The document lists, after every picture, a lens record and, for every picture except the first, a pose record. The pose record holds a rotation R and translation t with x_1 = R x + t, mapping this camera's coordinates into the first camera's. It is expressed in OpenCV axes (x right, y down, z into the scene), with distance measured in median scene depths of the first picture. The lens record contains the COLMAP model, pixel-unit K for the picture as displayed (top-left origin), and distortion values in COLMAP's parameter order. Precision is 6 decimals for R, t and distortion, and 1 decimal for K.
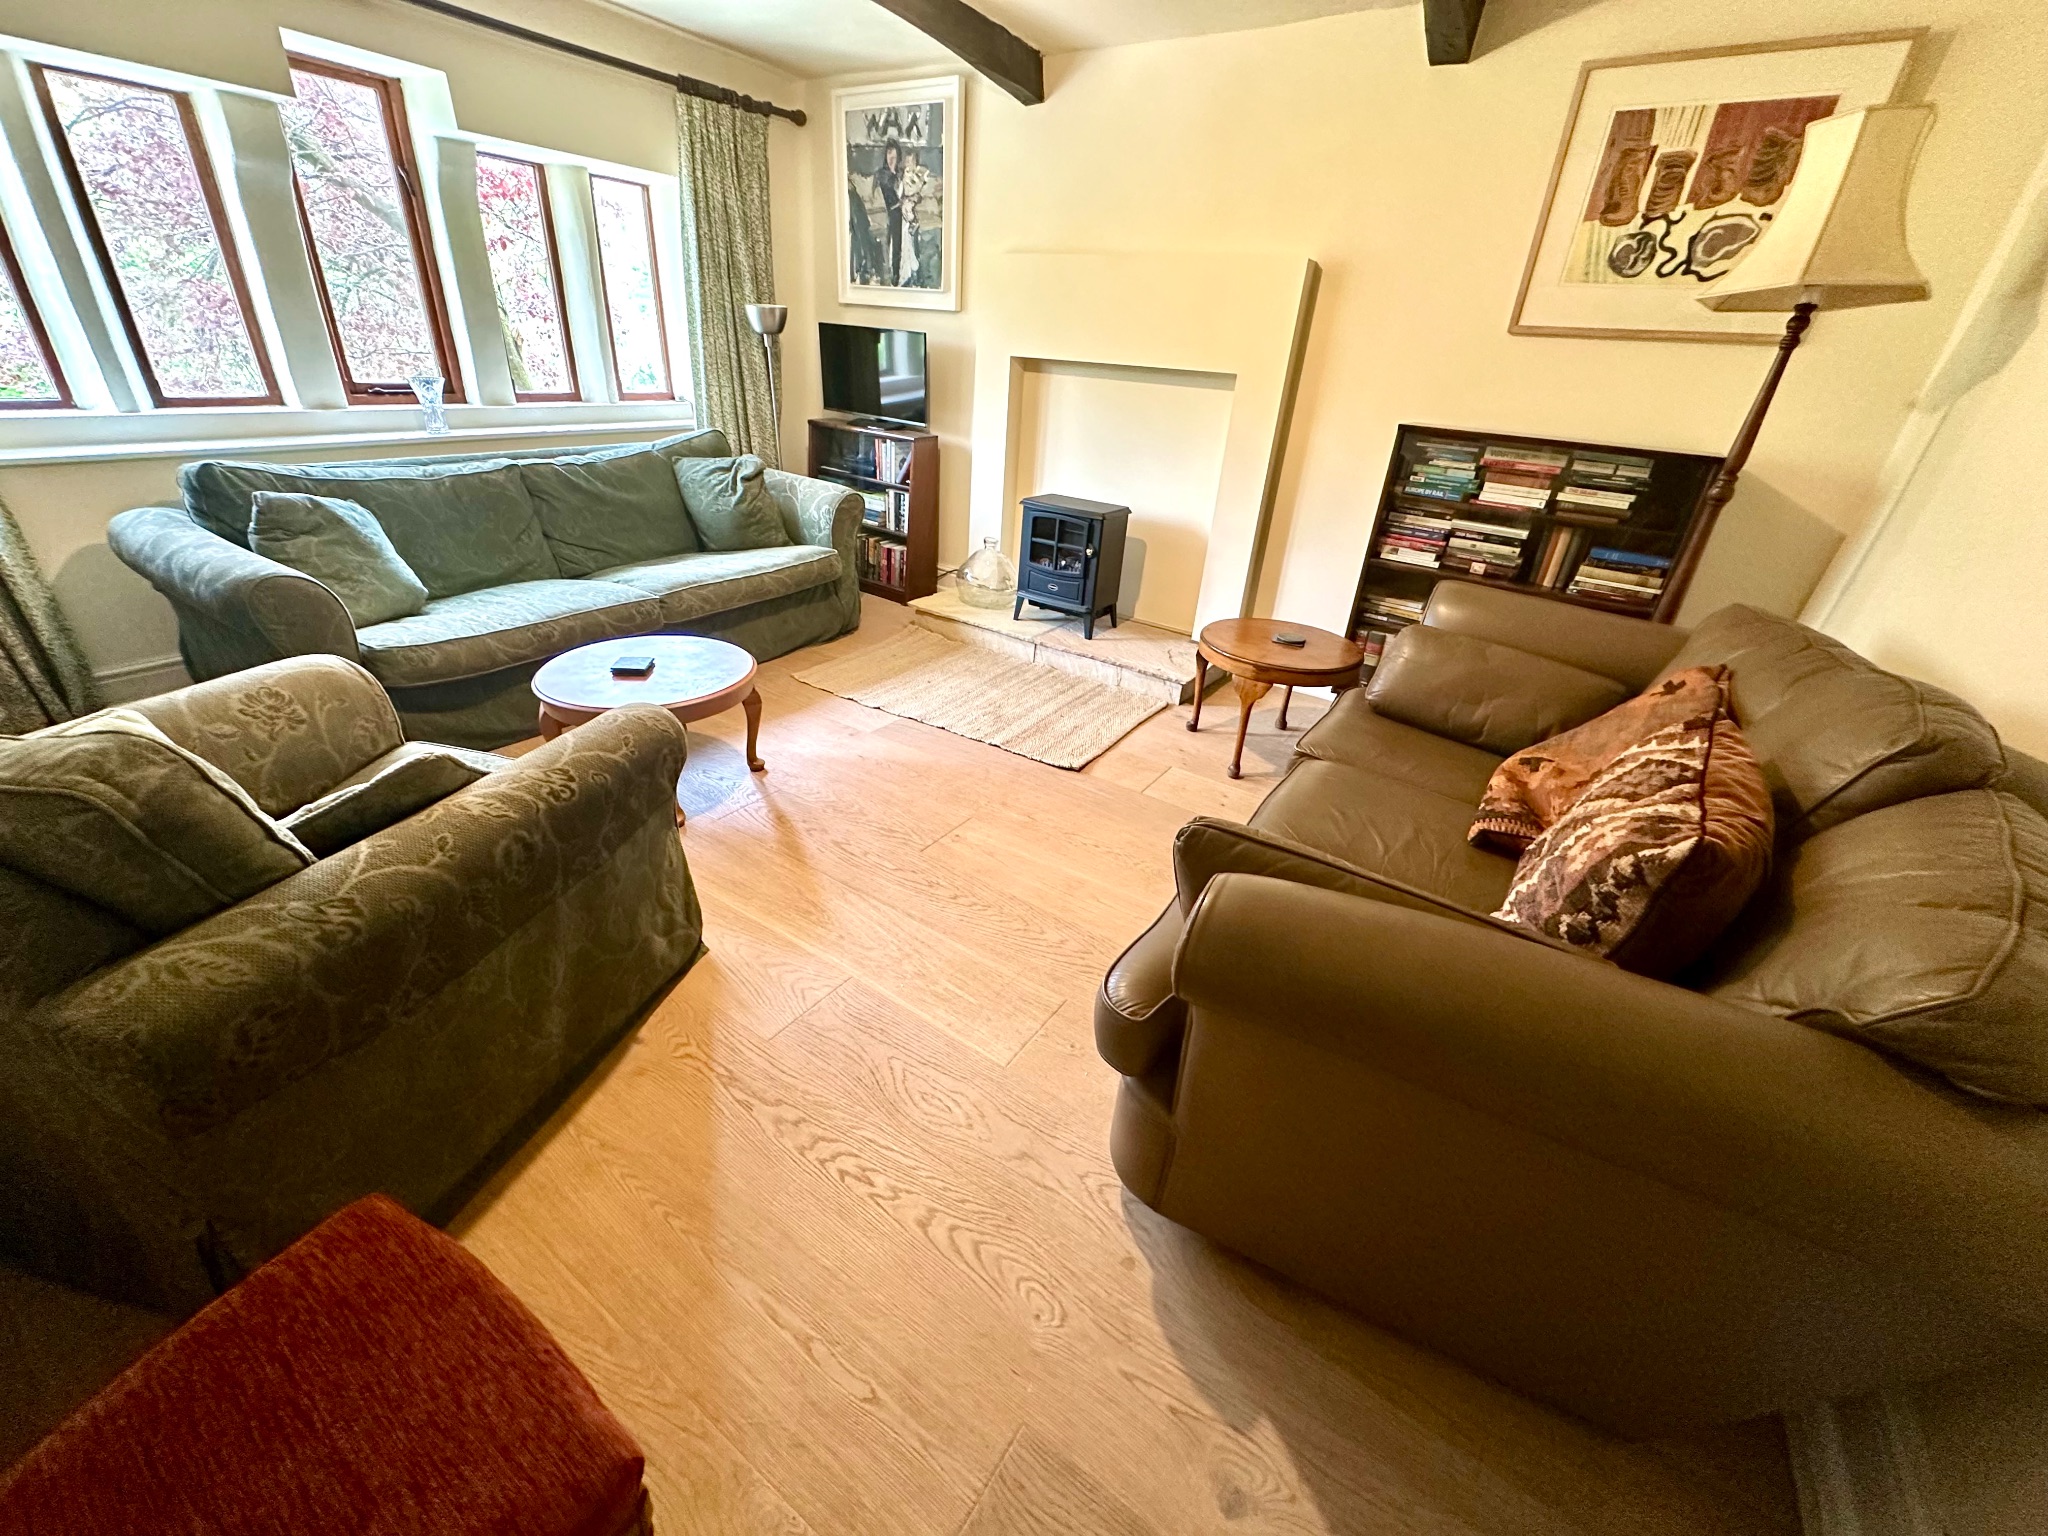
lens RADIAL K [[819.8, 0, 1020.3], [0, 819.8, 763.4], [0, 0, 1]] dist [-0.002185, 0.000113]
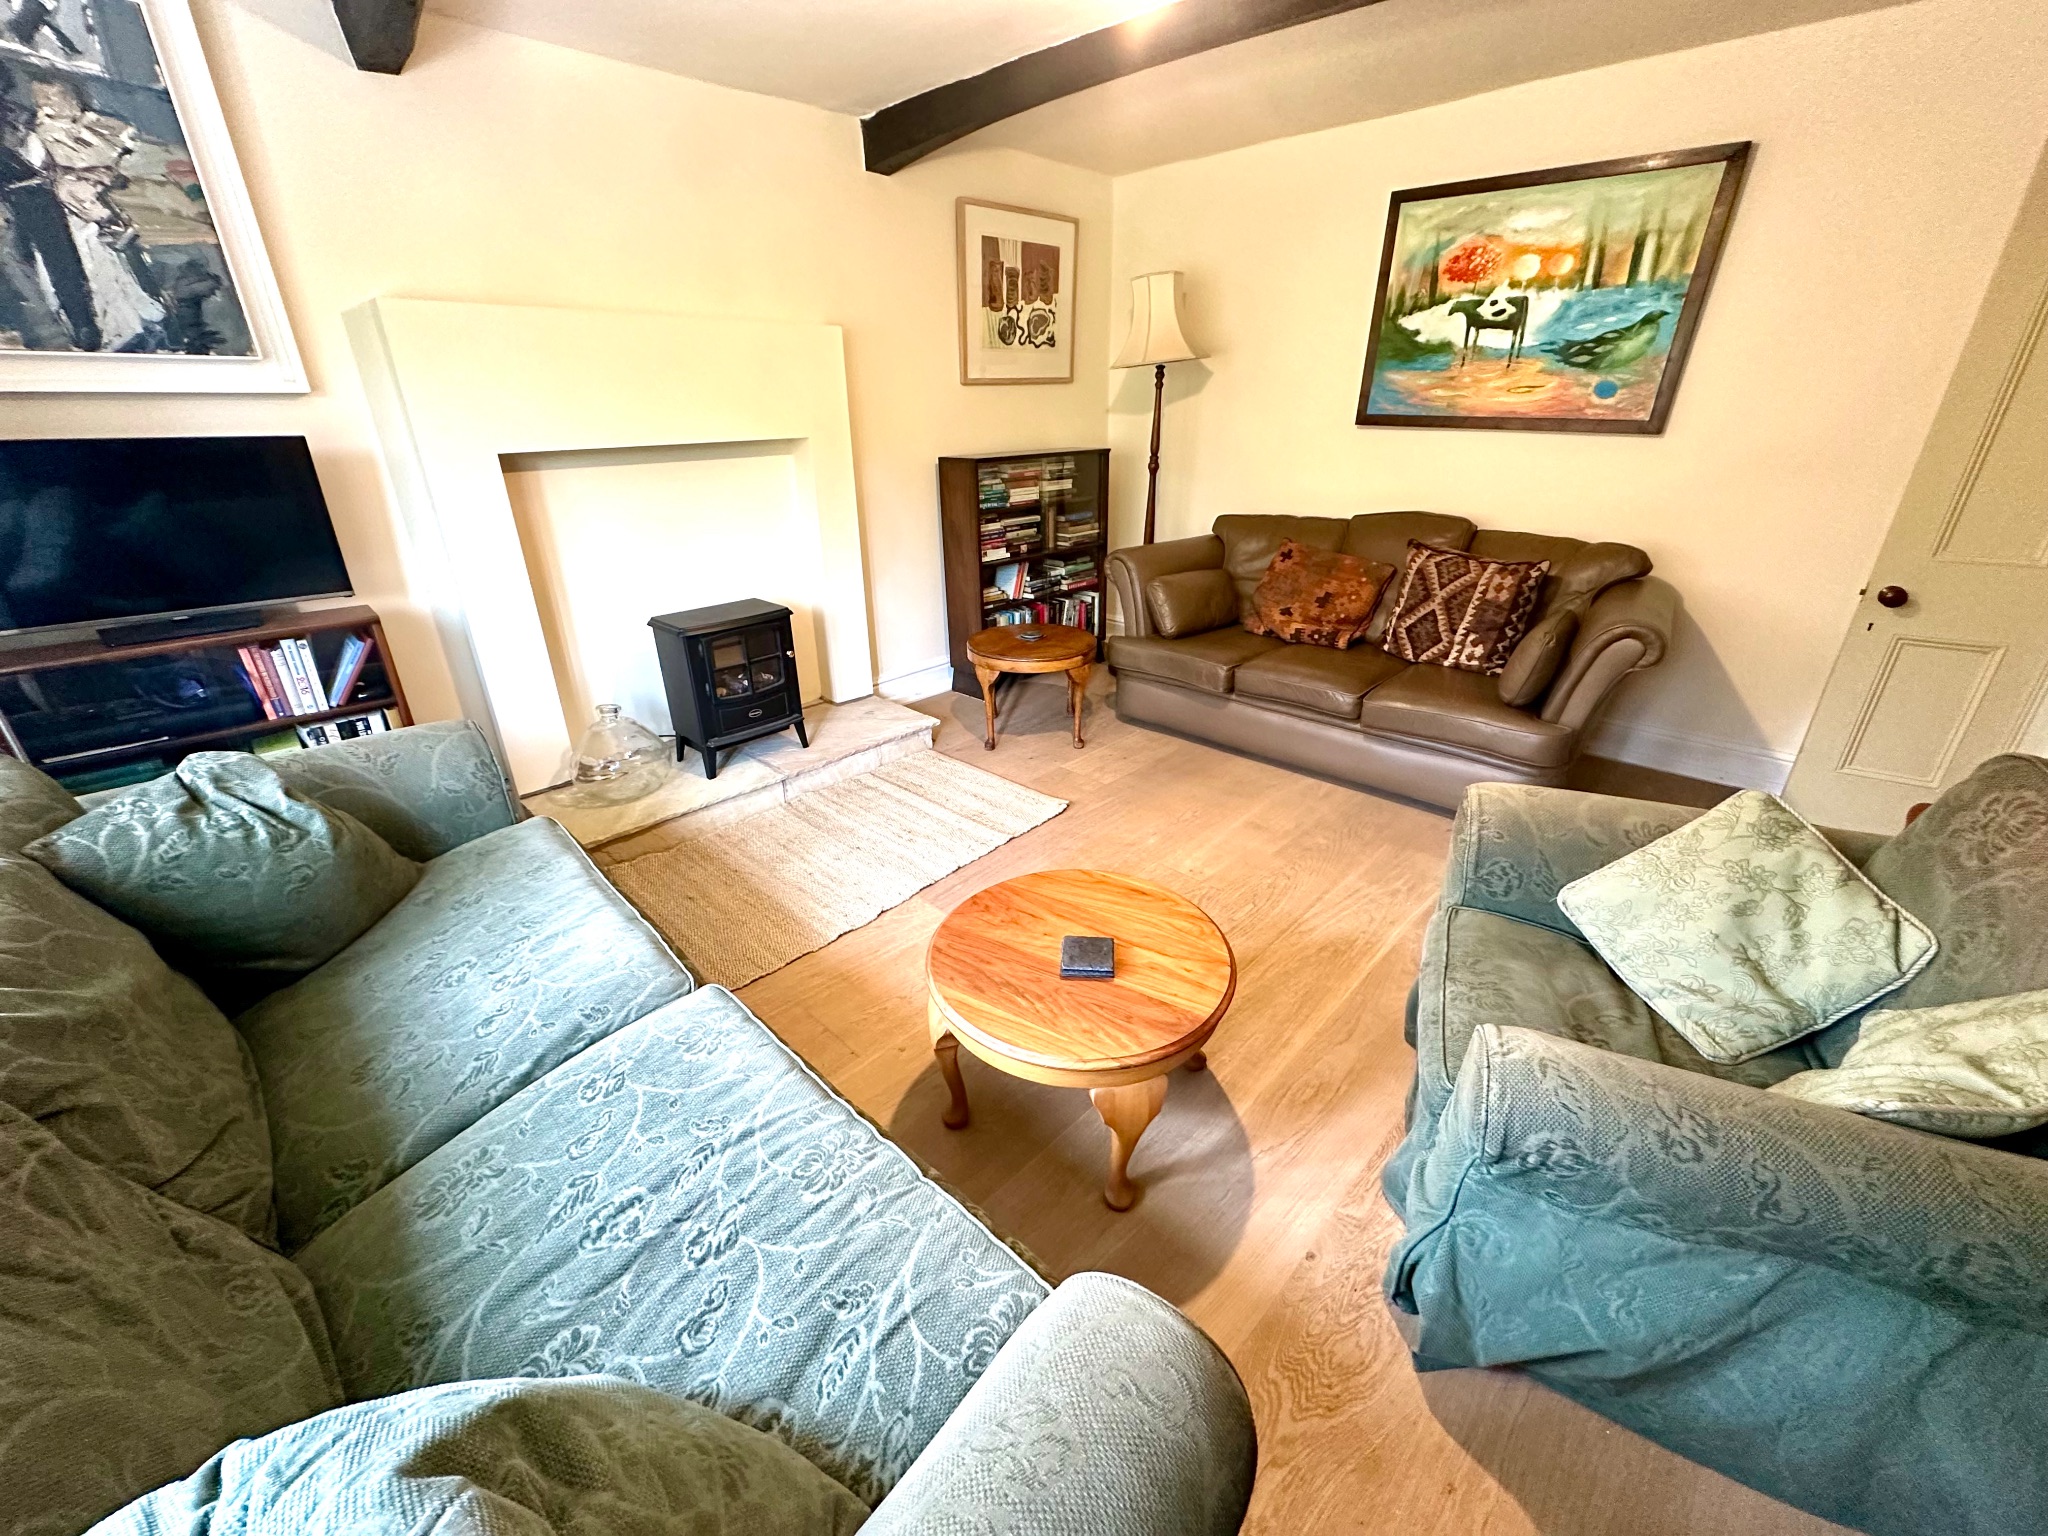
lens RADIAL K [[819.8, 0, 1028.7], [0, 819.8, 759.4], [0, 0, 1]] dist [-0.002185, 0.000113]
pose [[0.171808, -0.459794, 0.871247, -0.839793], [0.468949, 0.815938, 0.338129, -0.423324], [-0.866354, 0.350477, 0.355805, 0.636896]]
